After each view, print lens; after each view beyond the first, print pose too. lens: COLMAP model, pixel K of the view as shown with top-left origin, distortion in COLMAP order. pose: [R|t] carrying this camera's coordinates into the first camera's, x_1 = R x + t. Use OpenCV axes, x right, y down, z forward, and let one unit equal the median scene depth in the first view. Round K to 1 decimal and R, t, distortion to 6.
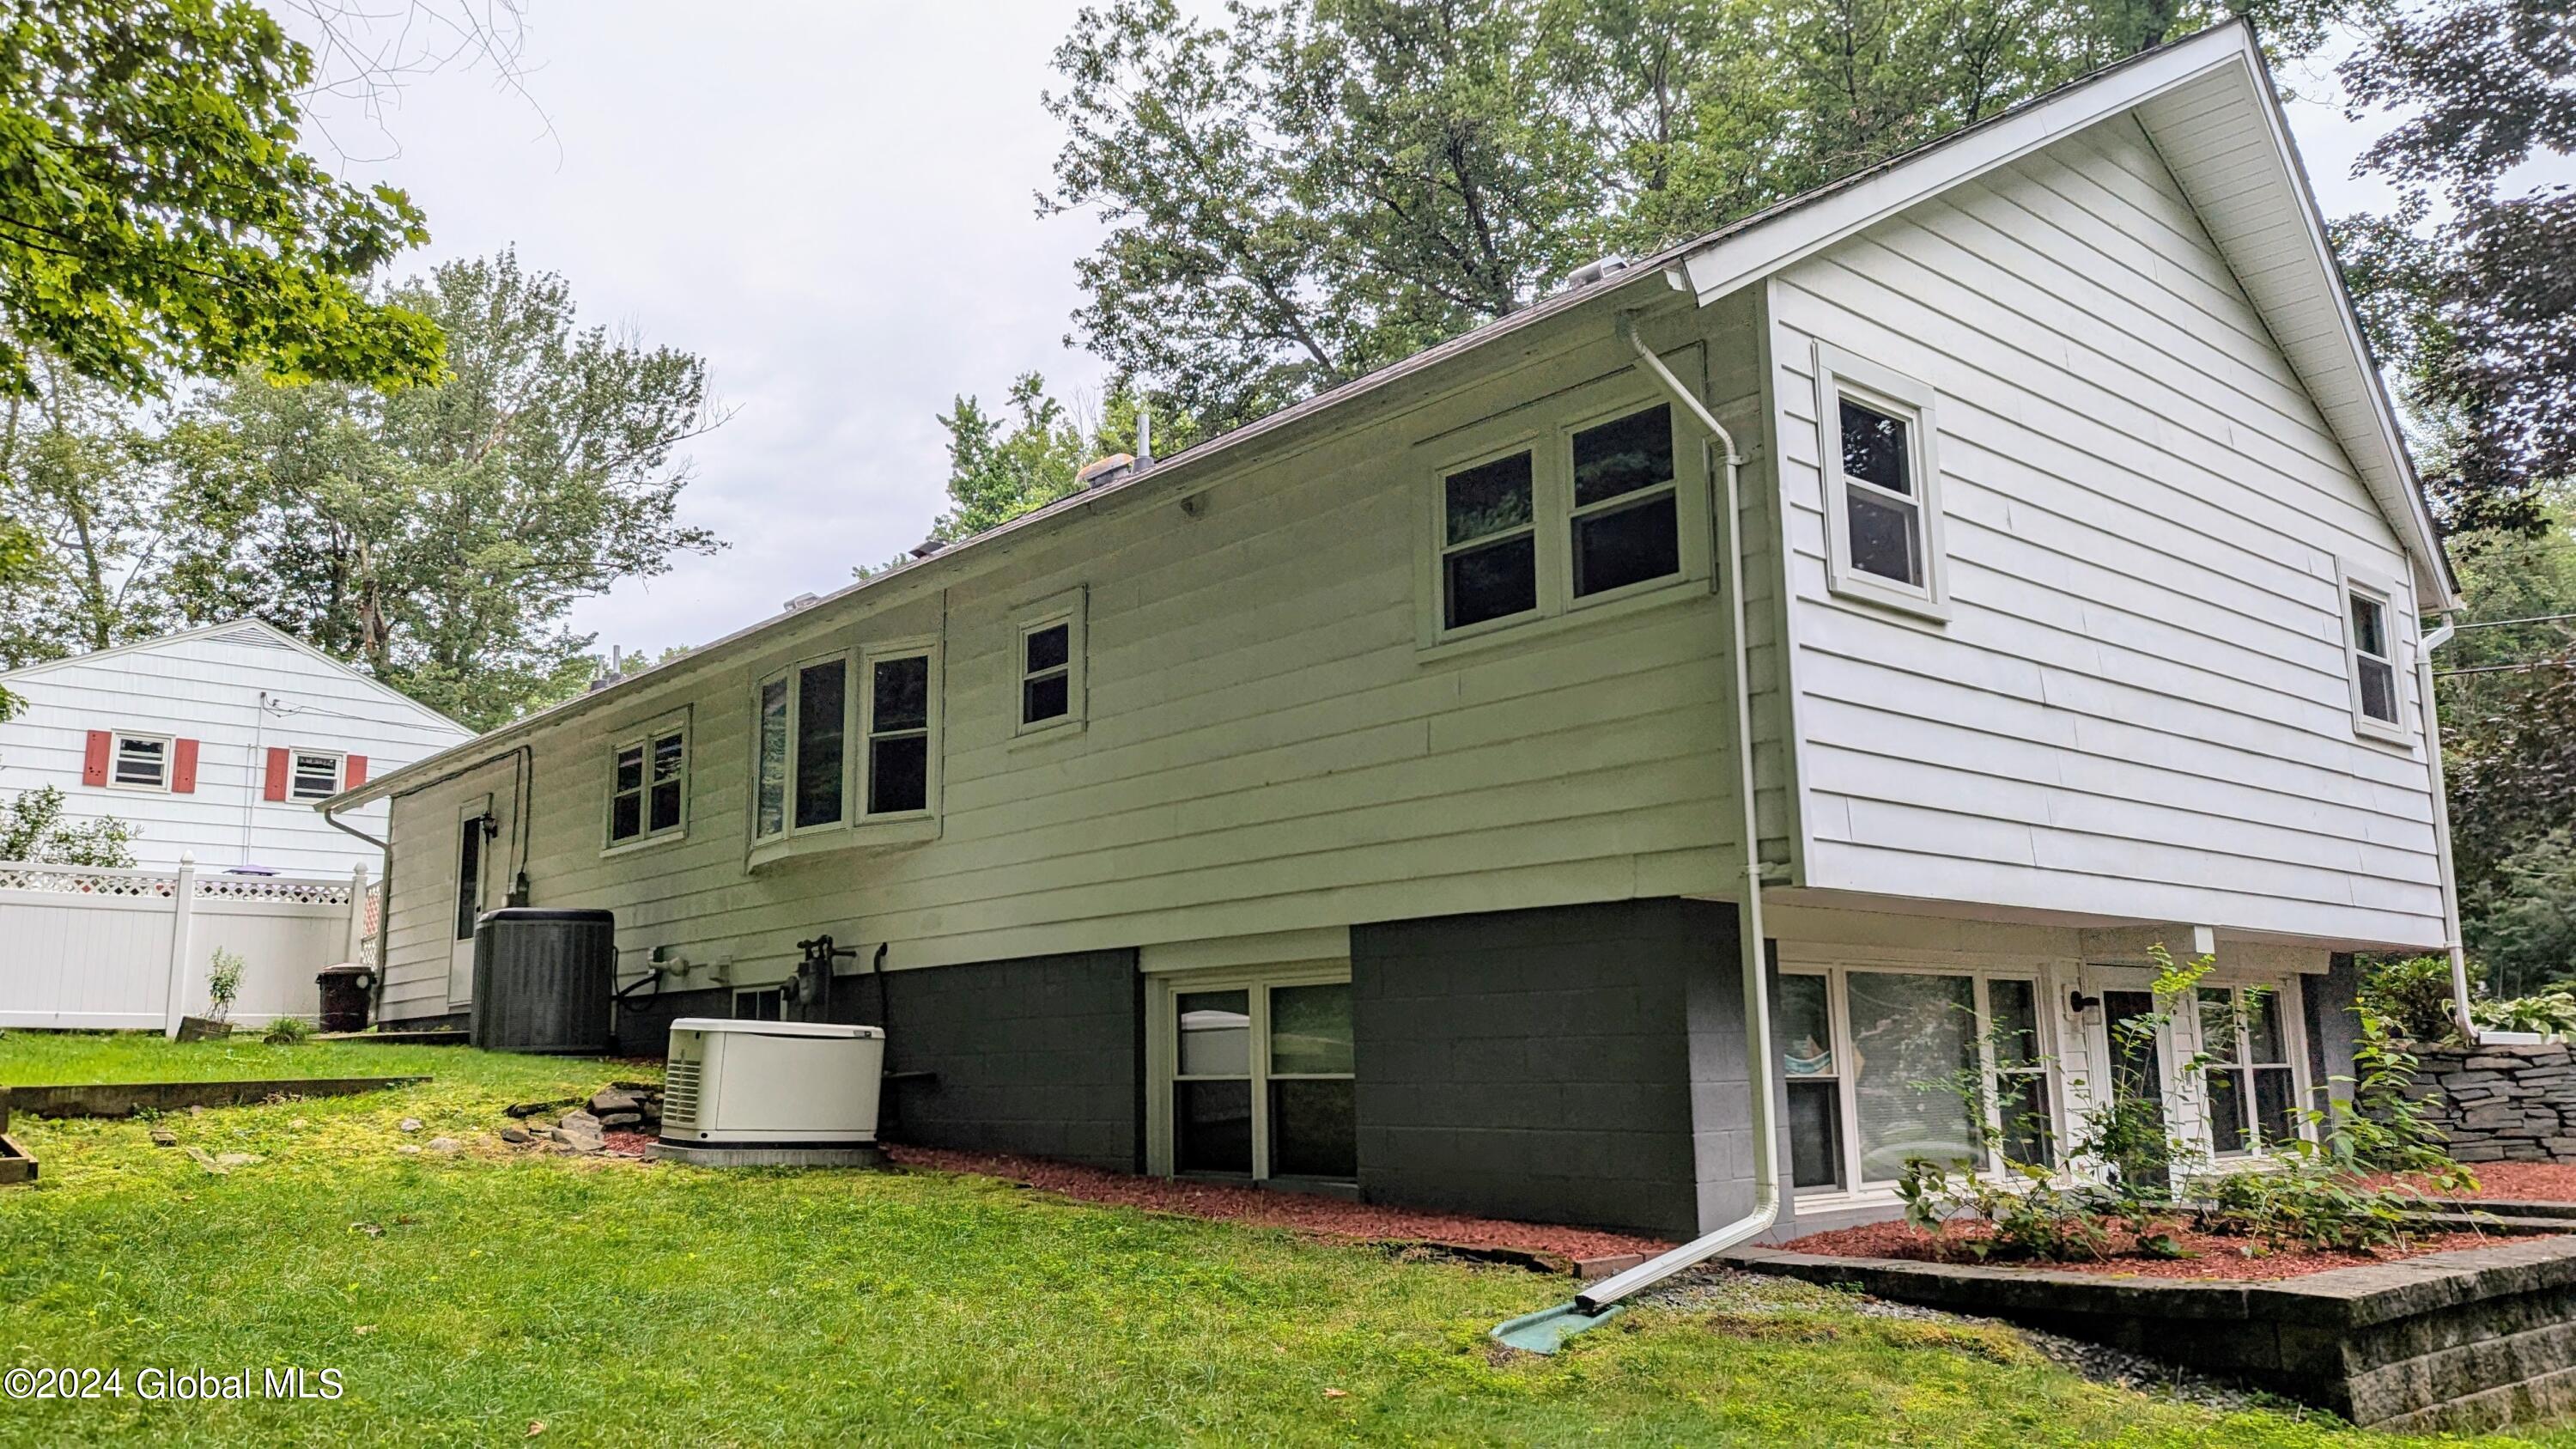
lens RADIAL K [[1887.8, 0, 1276.3], [0, 1887.8, 730.6], [0, 0, 1]] dist [0.068931, -0.077344]
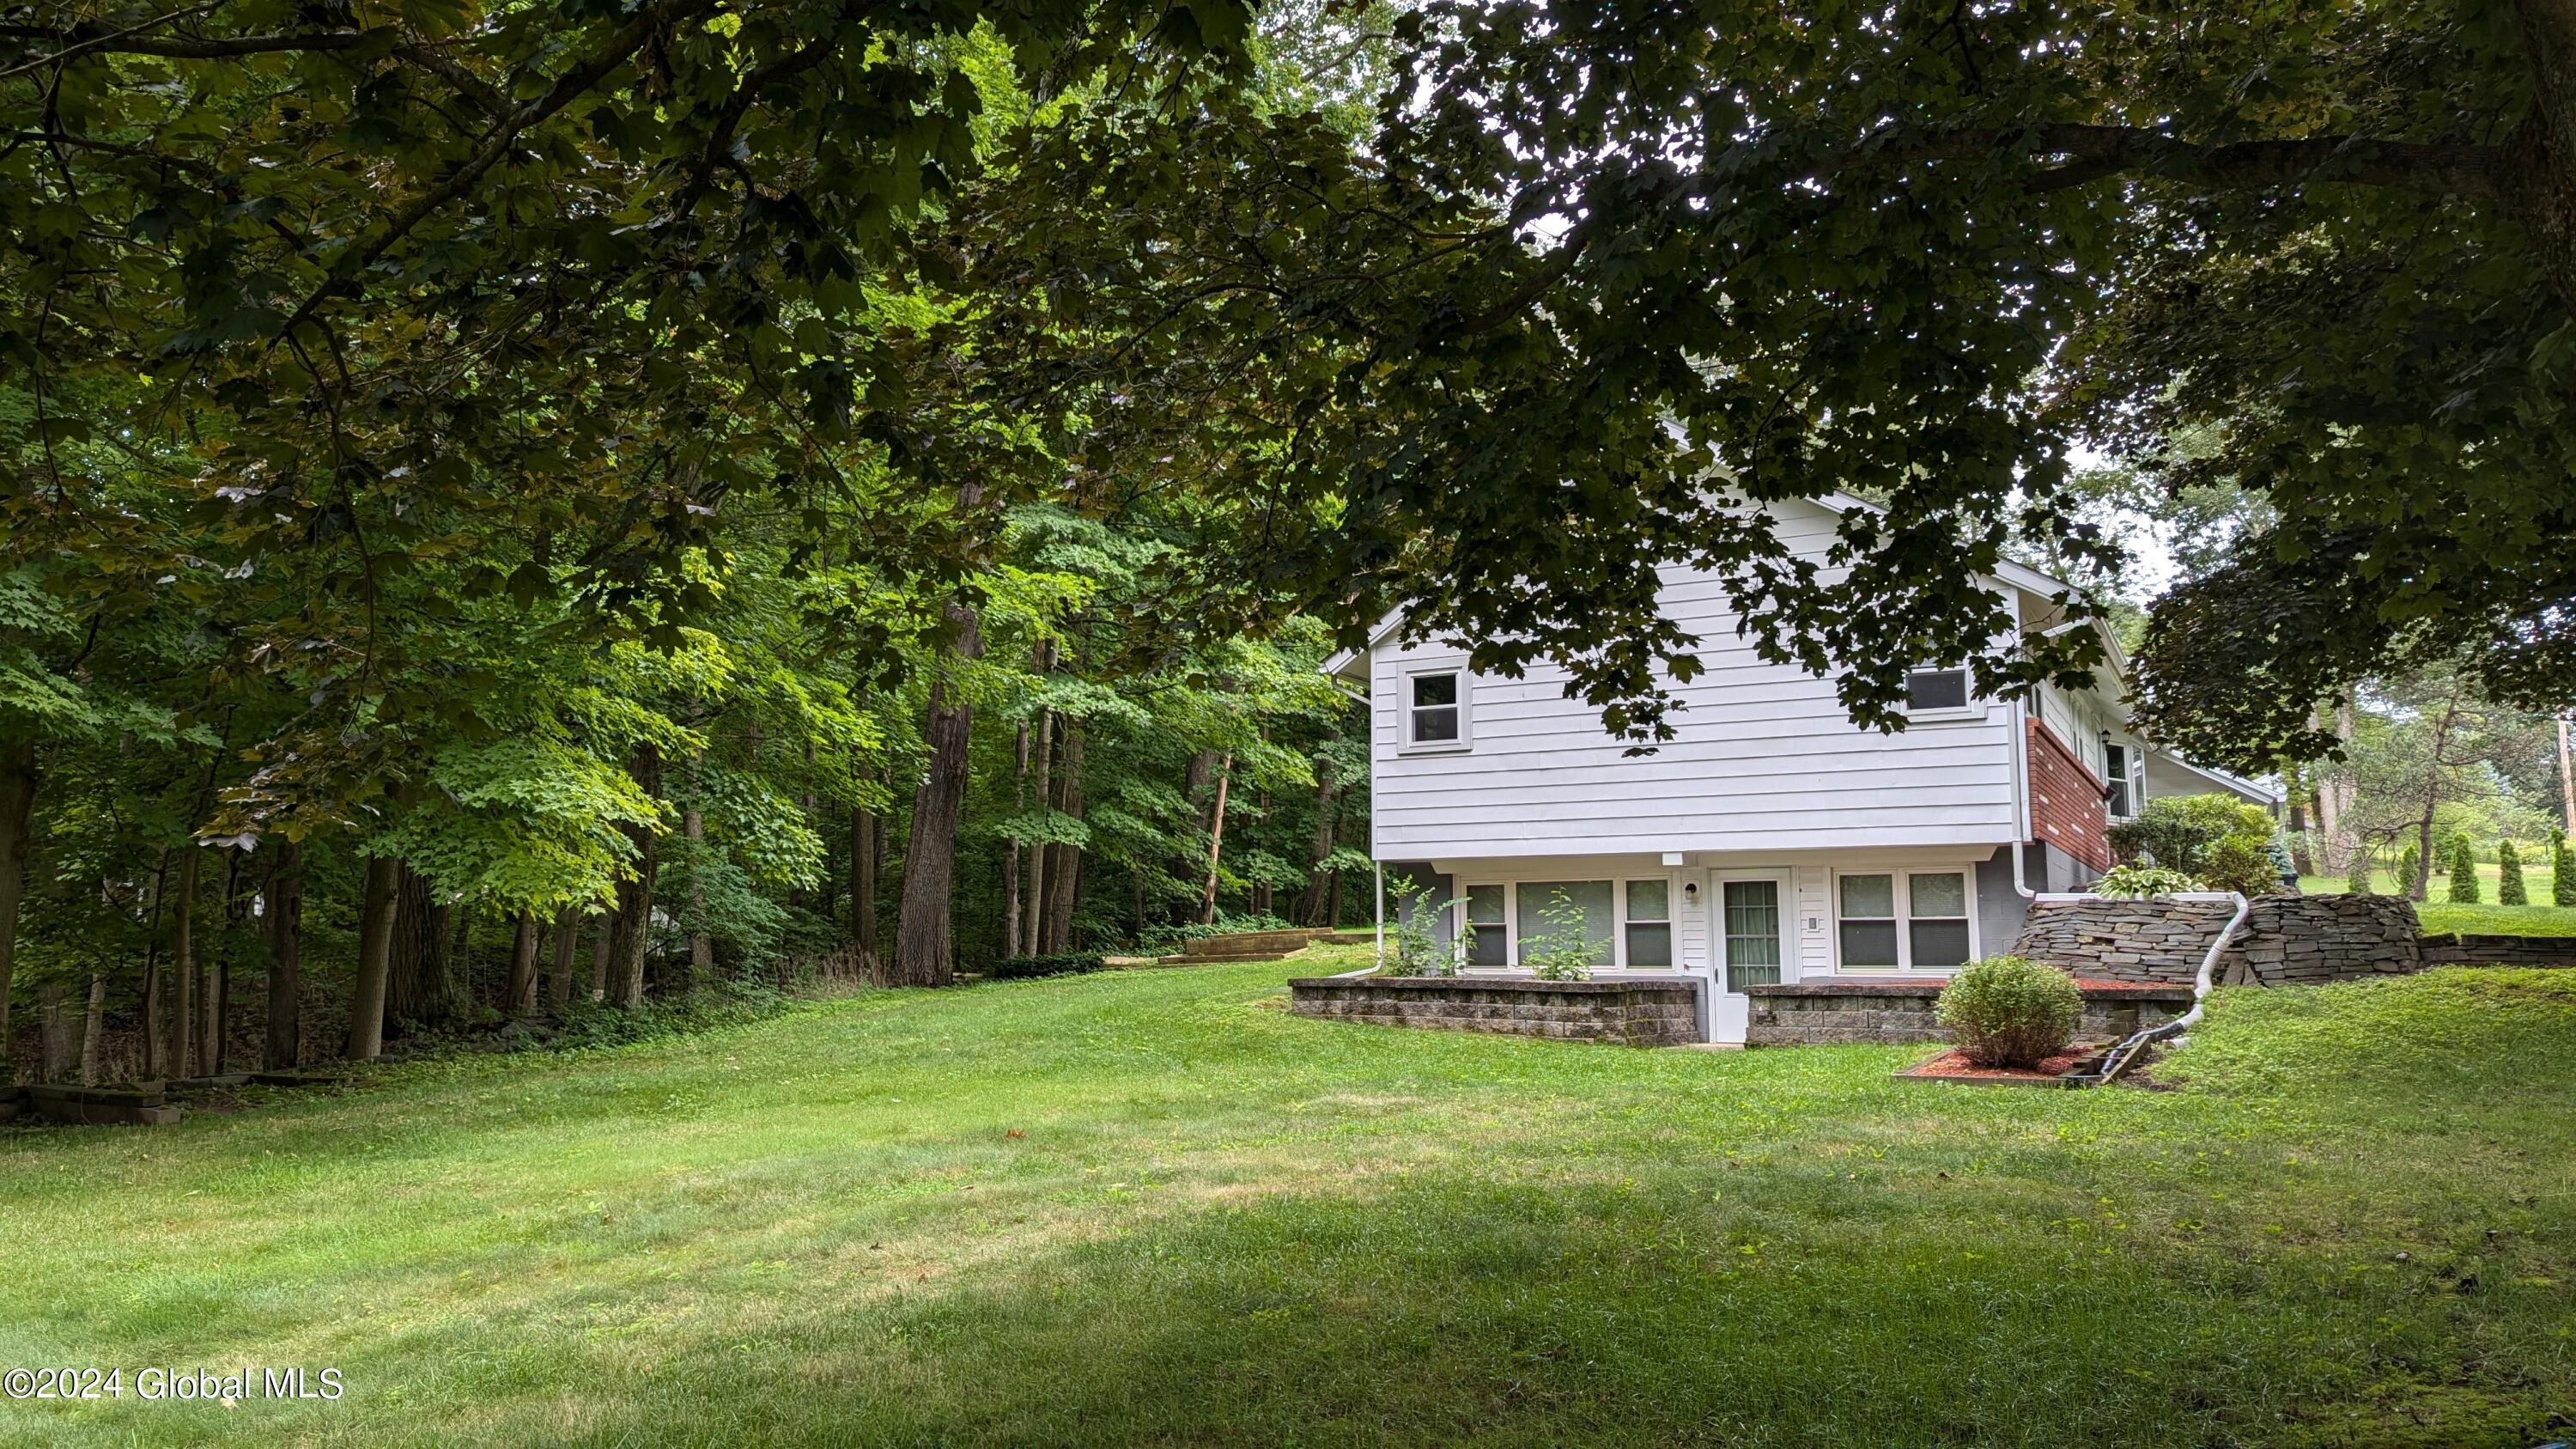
lens RADIAL K [[1833.7, 0, 1272.4], [0, 1833.7, 732.4], [0, 0, 1]] dist [0.079750, -0.081702]
pose [[0.347992, -0.109135, -0.931124, 2.236536], [0.158113, 0.985806, -0.056452, 0.016192], [0.924068, -0.127578, 0.360308, -0.130250]]
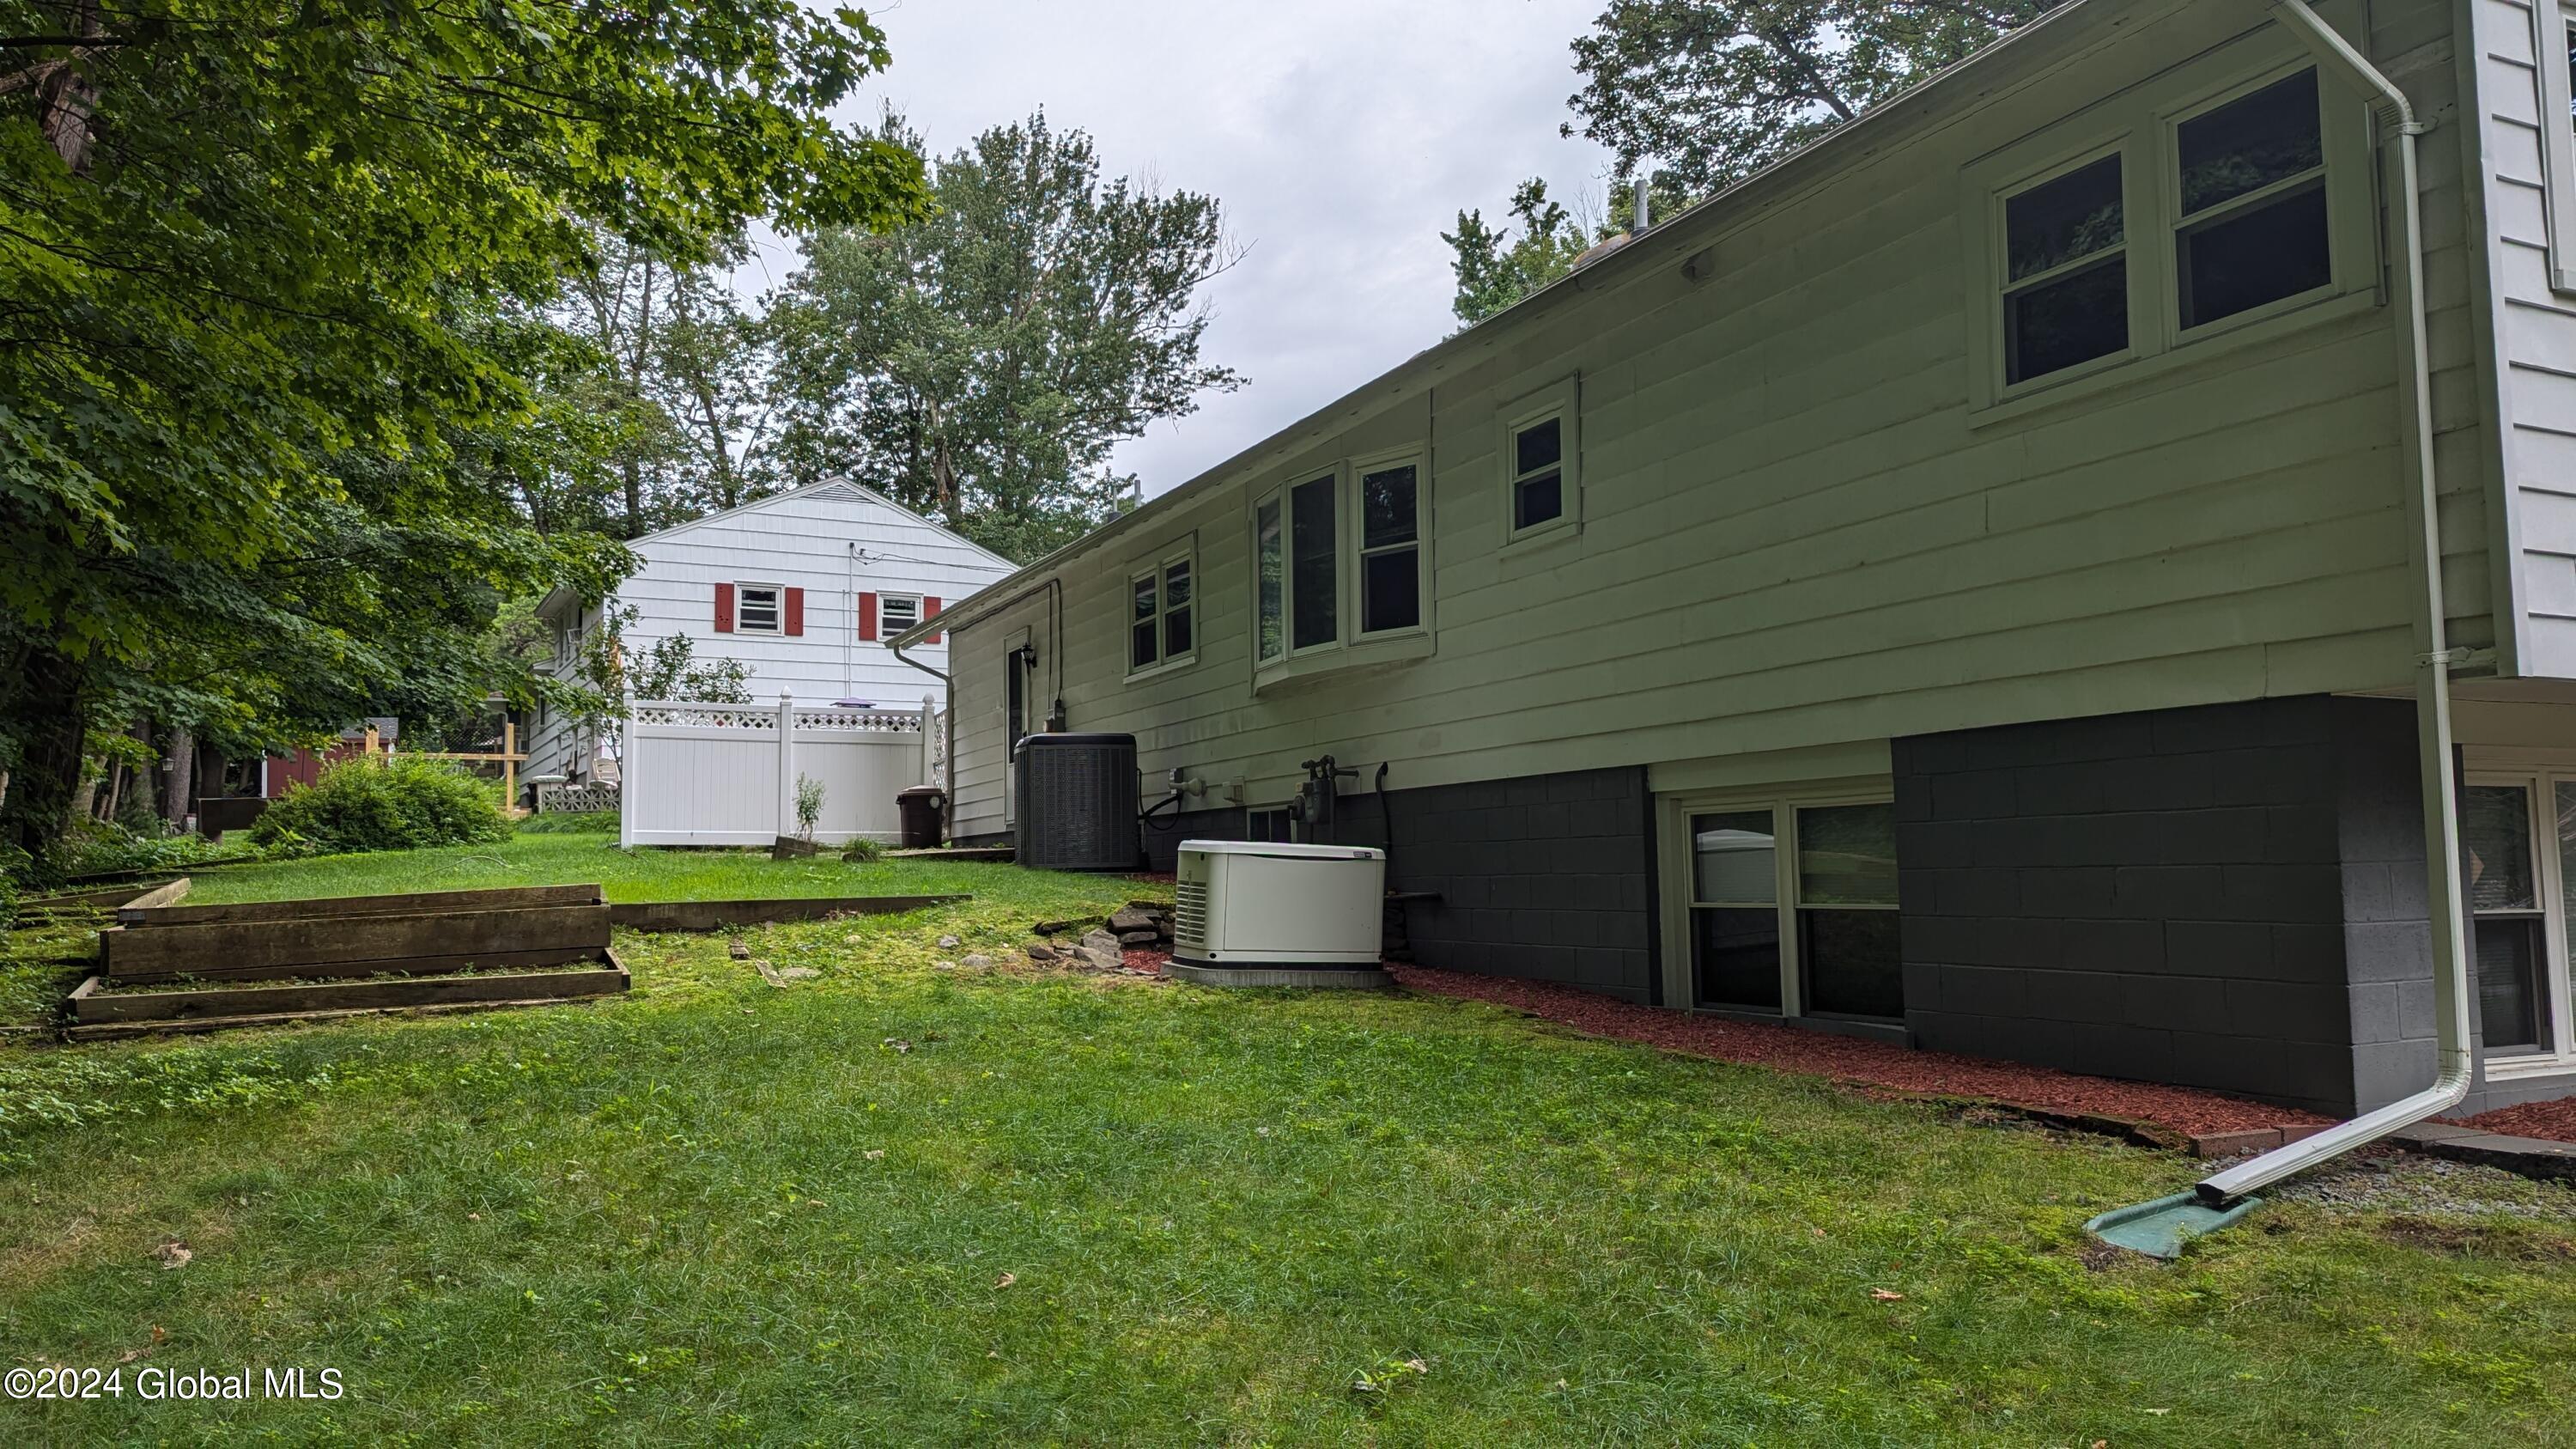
lens RADIAL K [[1833.7, 0, 1272.4], [0, 1833.7, 732.4], [0, 0, 1]] dist [0.079750, -0.081702]
pose [[0.960489, -0.020937, -0.277530, 0.001492], [0.048442, 0.994522, 0.092622, 0.007065], [0.274070, -0.102407, 0.956242, 0.096289]]
